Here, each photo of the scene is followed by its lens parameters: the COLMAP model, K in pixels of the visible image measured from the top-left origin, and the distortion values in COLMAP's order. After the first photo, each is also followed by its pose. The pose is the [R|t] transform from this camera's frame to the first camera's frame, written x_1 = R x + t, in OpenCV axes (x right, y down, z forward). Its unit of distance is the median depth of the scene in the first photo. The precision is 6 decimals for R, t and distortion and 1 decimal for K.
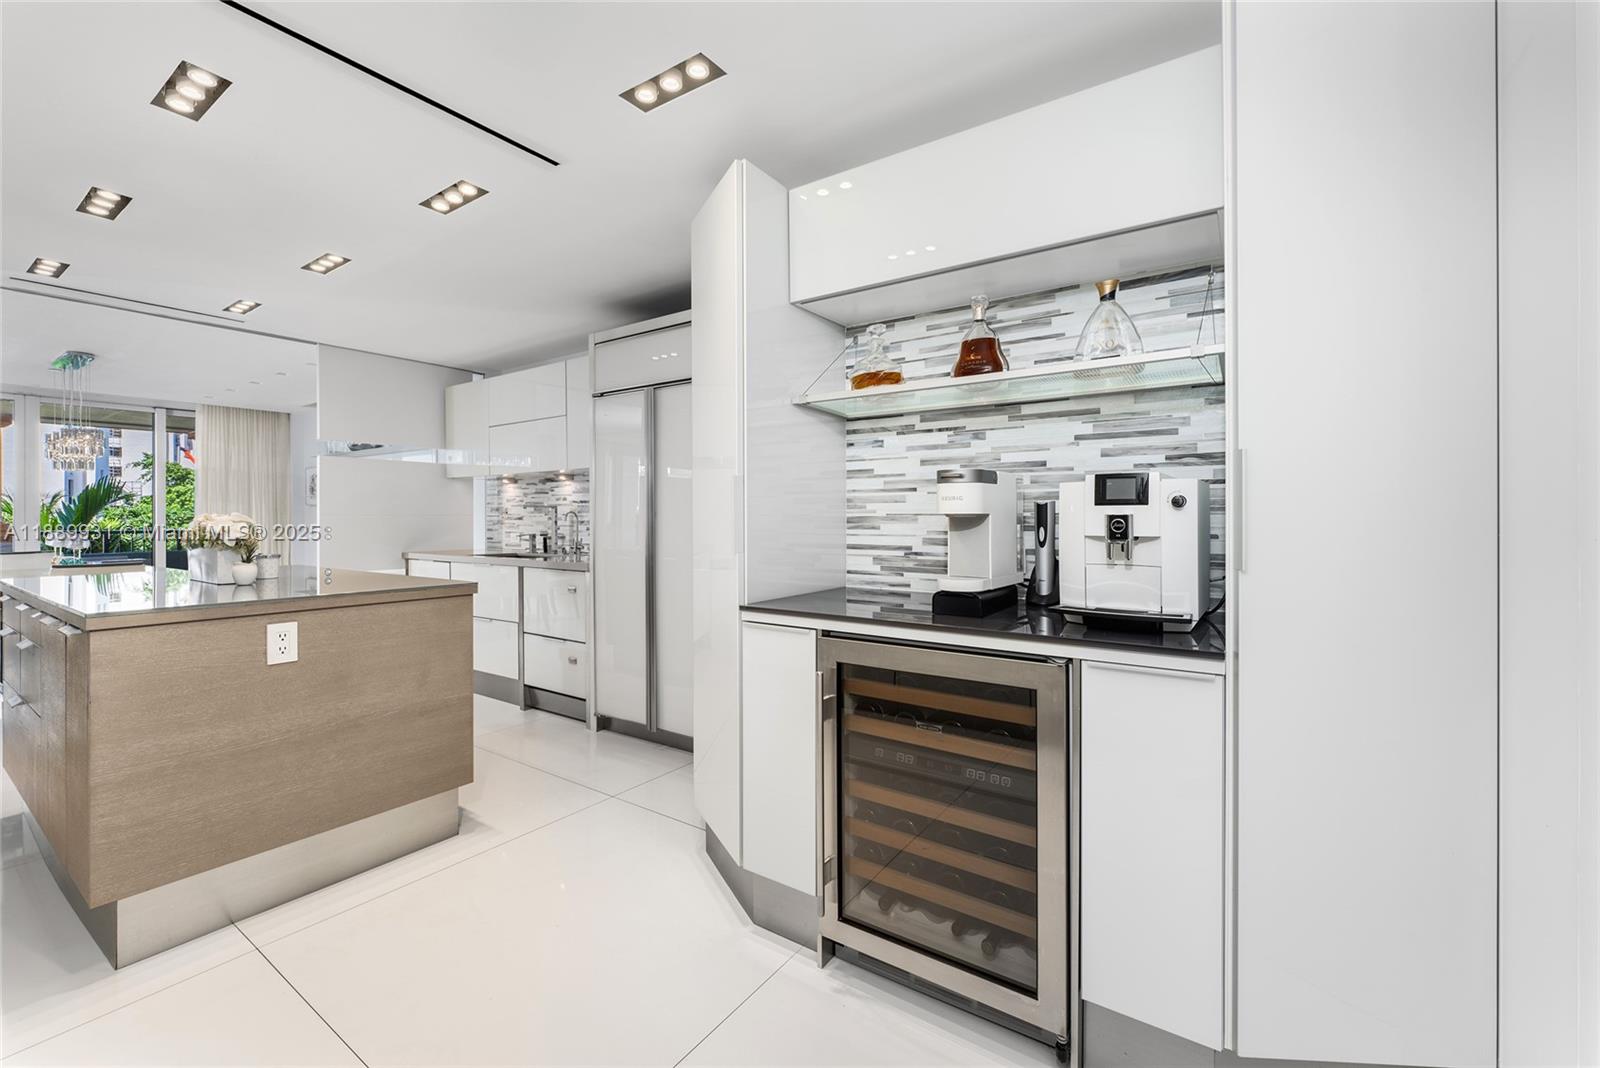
lens RADIAL K [[677.0, 0, 797.2], [0, 677.0, 509.0], [0, 0, 1]] dist [-0.000603, -0.000140]
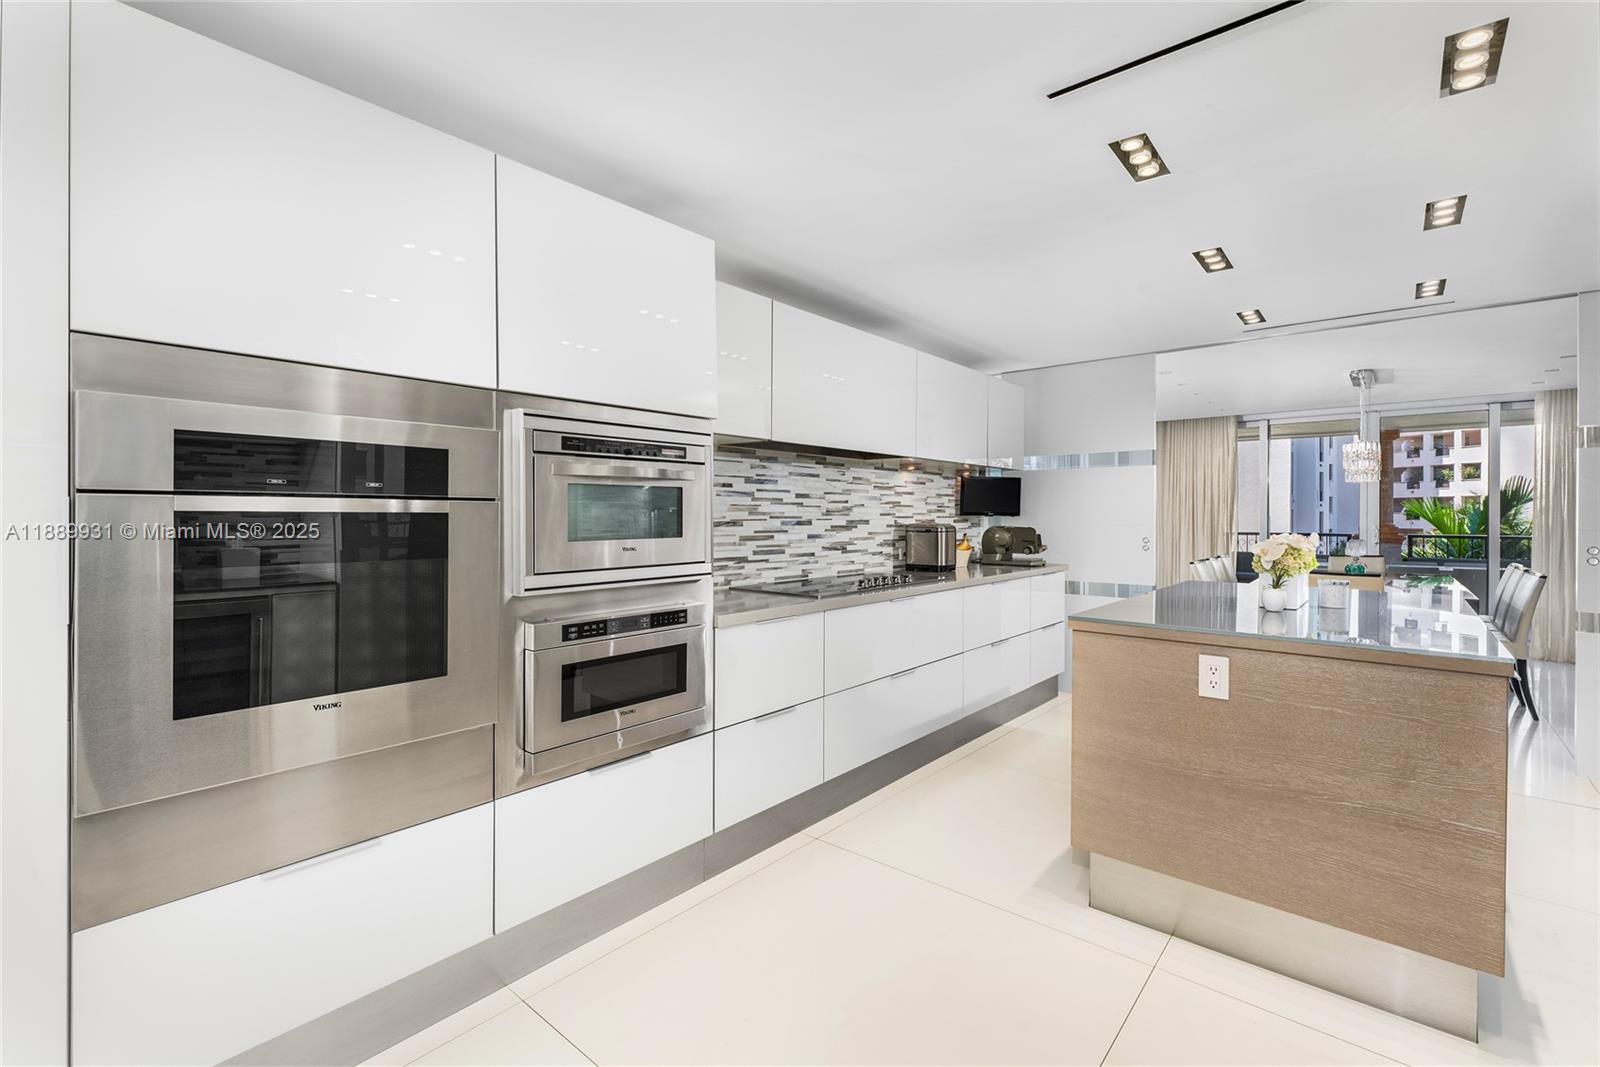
lens RADIAL K [[677.0, 0, 797.2], [0, 677.0, 508.5], [0, 0, 1]] dist [-0.000603, -0.000140]
pose [[-0.115073, -0.012080, -0.993284, 0.110838], [0.011366, 0.999845, -0.013476, -0.014246], [0.993292, -0.012841, -0.114918, 0.228889]]
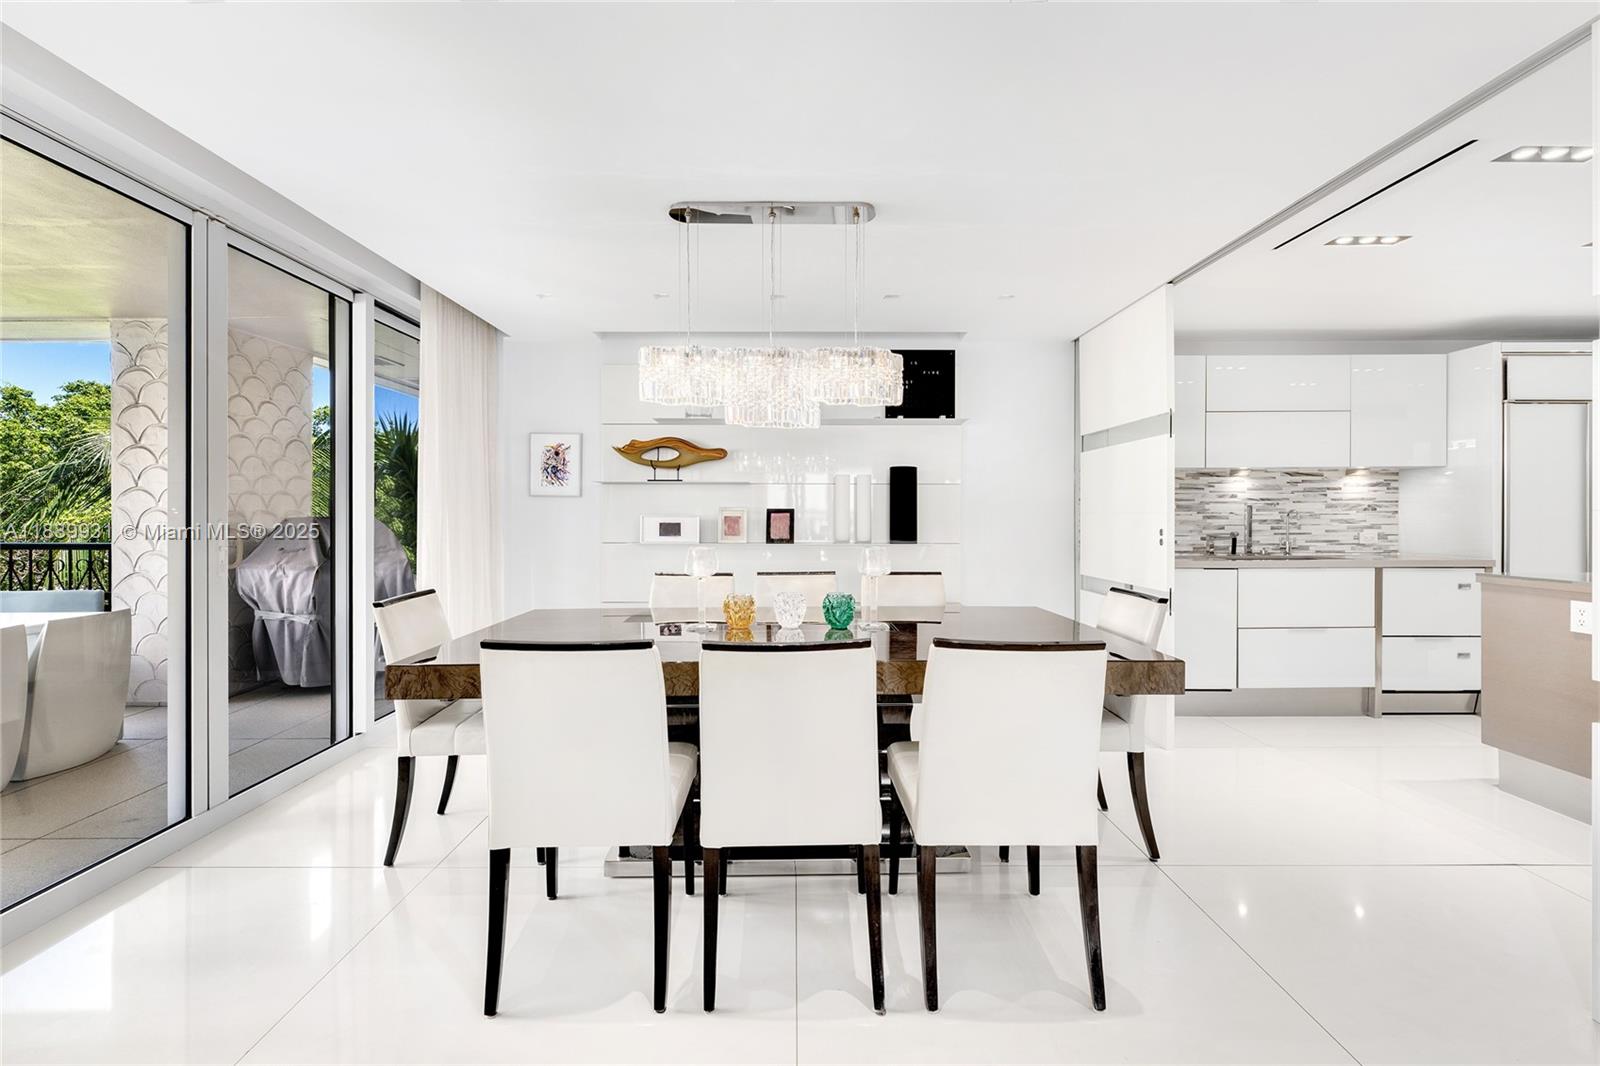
lens RADIAL K [[677.0, 0, 797.2], [0, 677.0, 508.0], [0, 0, 1]] dist [-0.000603, -0.000140]
pose [[0.814099, 0.002391, 0.580722, -1.391869], [-0.011347, 0.999866, 0.011791, -0.002373], [-0.580616, -0.016189, 0.814017, 0.591146]]
